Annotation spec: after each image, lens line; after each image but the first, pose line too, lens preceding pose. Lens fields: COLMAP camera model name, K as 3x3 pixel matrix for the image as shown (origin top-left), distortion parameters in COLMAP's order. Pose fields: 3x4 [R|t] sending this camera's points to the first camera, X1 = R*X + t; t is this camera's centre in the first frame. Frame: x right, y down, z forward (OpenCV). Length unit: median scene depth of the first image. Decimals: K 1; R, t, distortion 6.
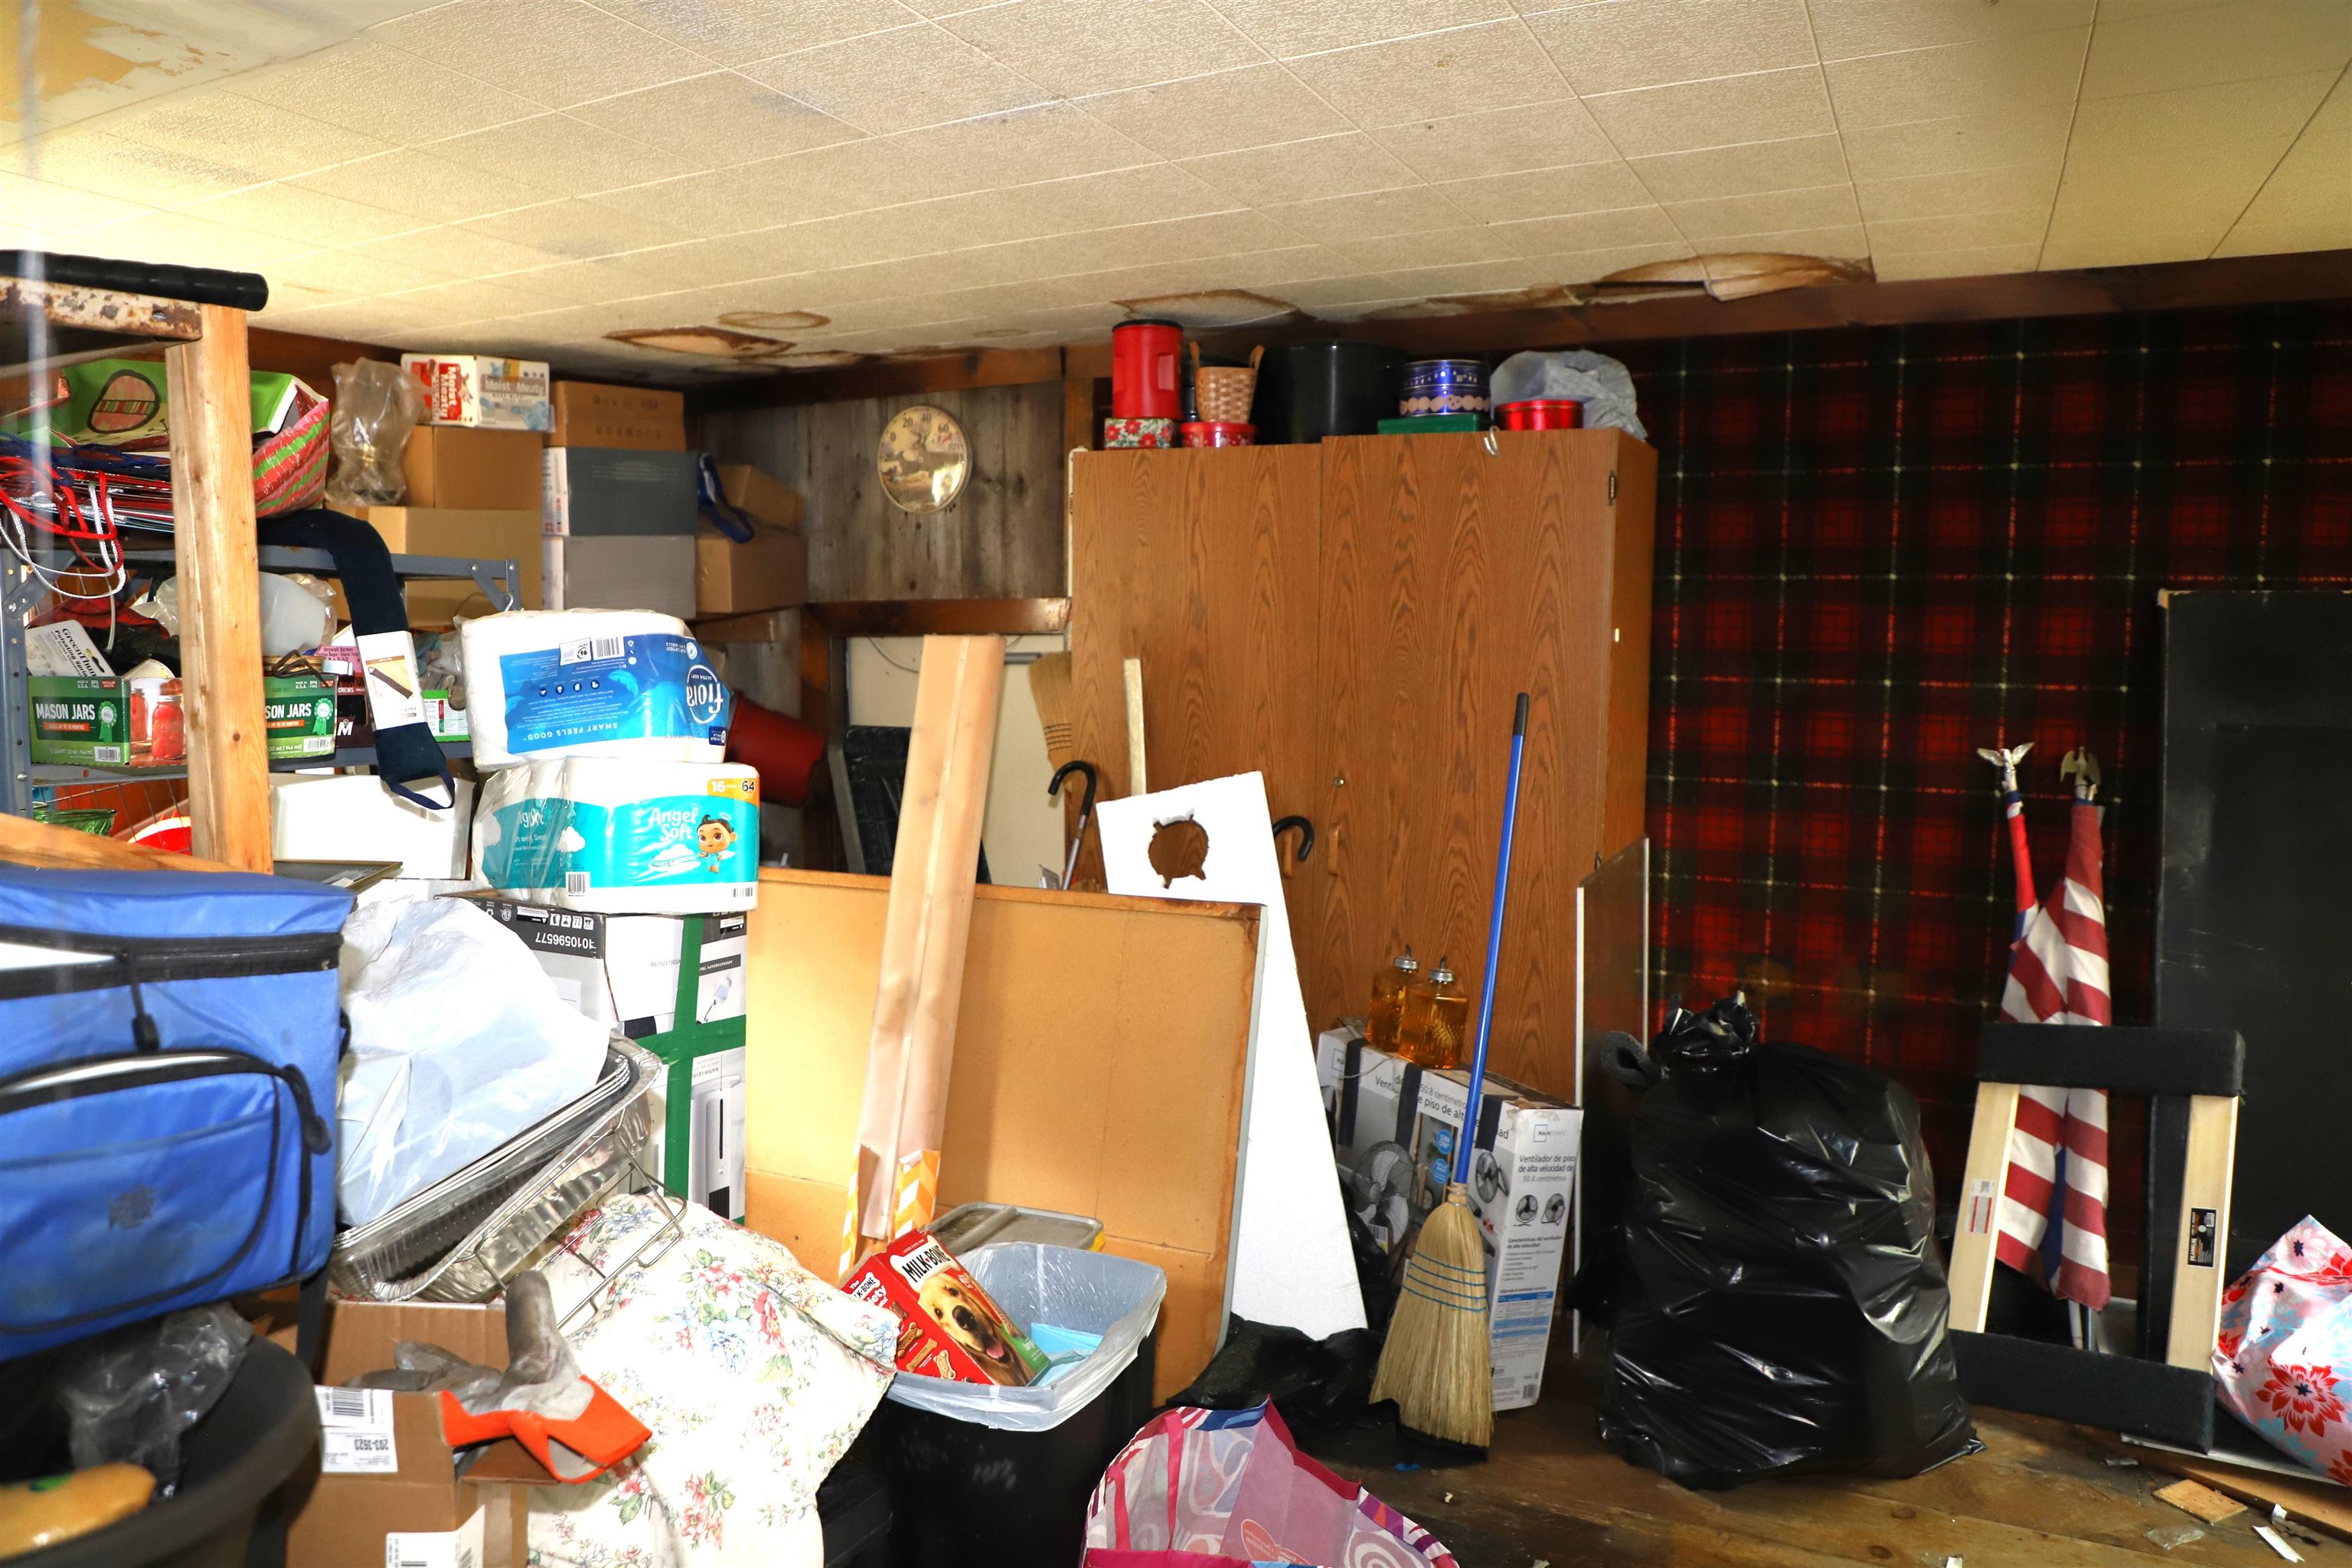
lens RADIAL K [[1585.1, 0, 1185.9], [0, 1585.1, 765.8], [0, 0, 1]] dist [-0.077921, 0.033542]
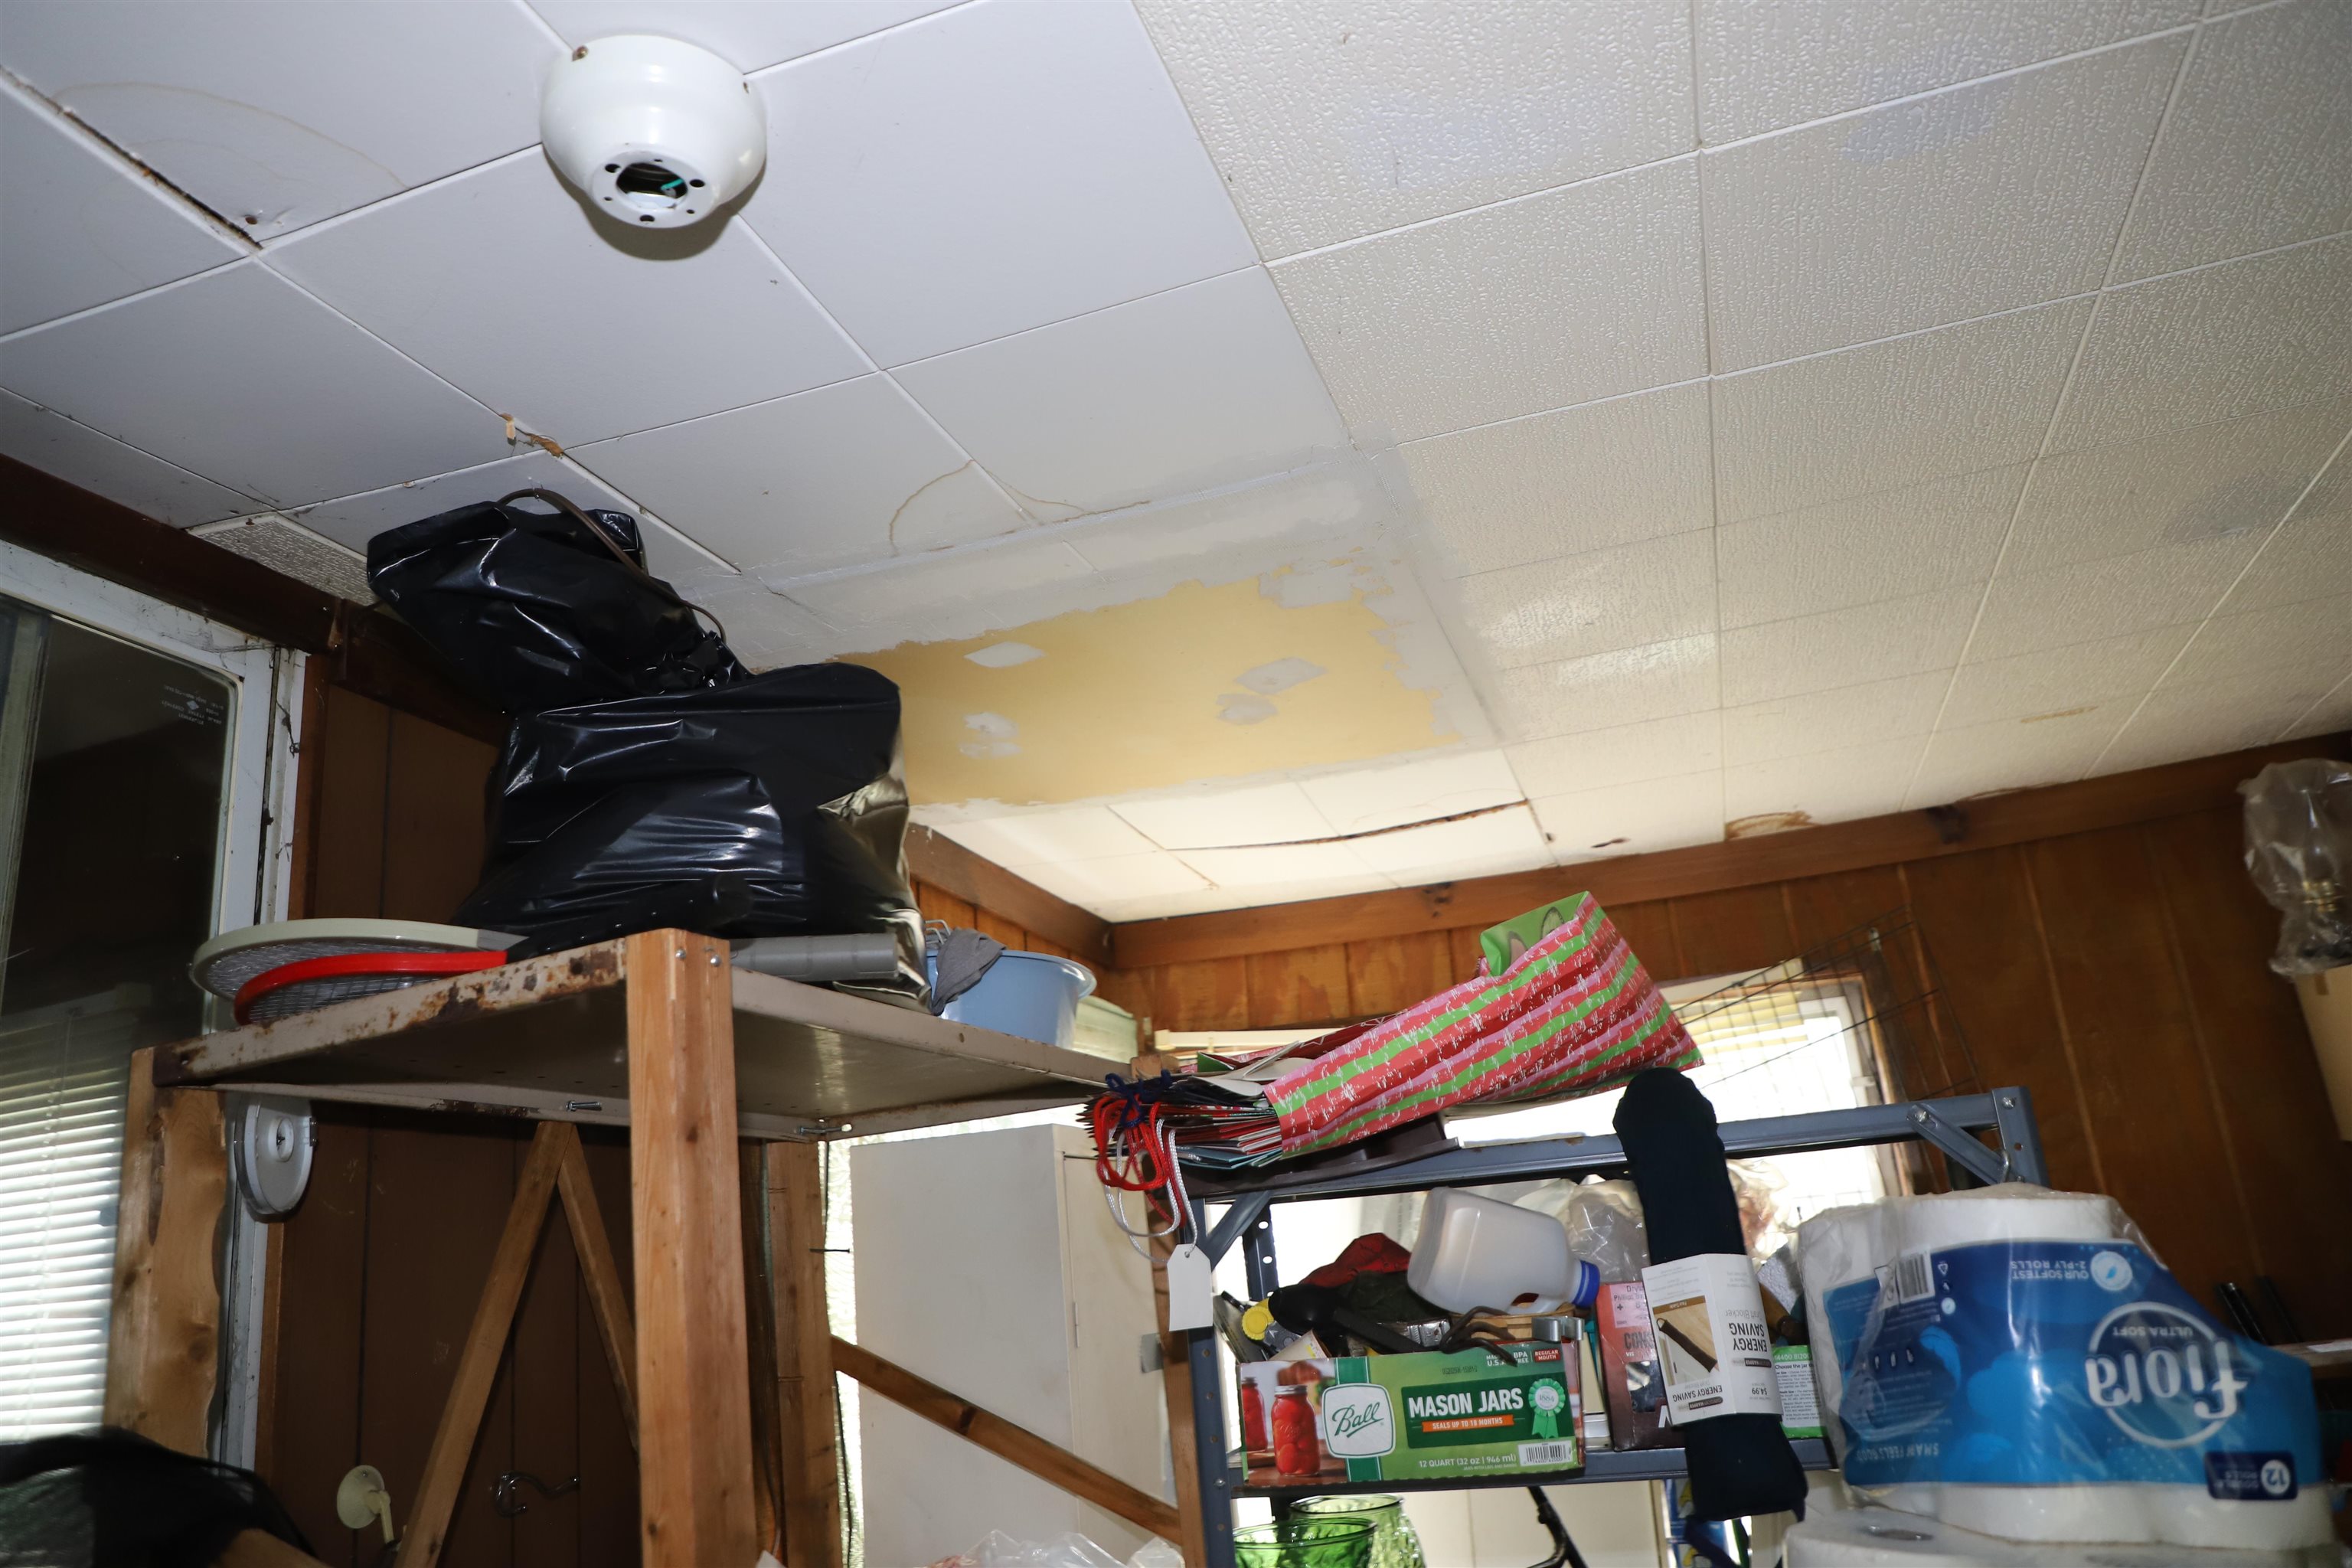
lens RADIAL K [[1595.1, 0, 1165.6], [0, 1595.1, 767.4], [0, 0, 1]] dist [-0.080102, 0.036513]
pose [[0.129631, -0.311434, -0.941384, 0.070141], [0.005805, 0.949617, -0.313359, -0.048612], [0.991545, 0.035156, 0.124908, 0.451879]]
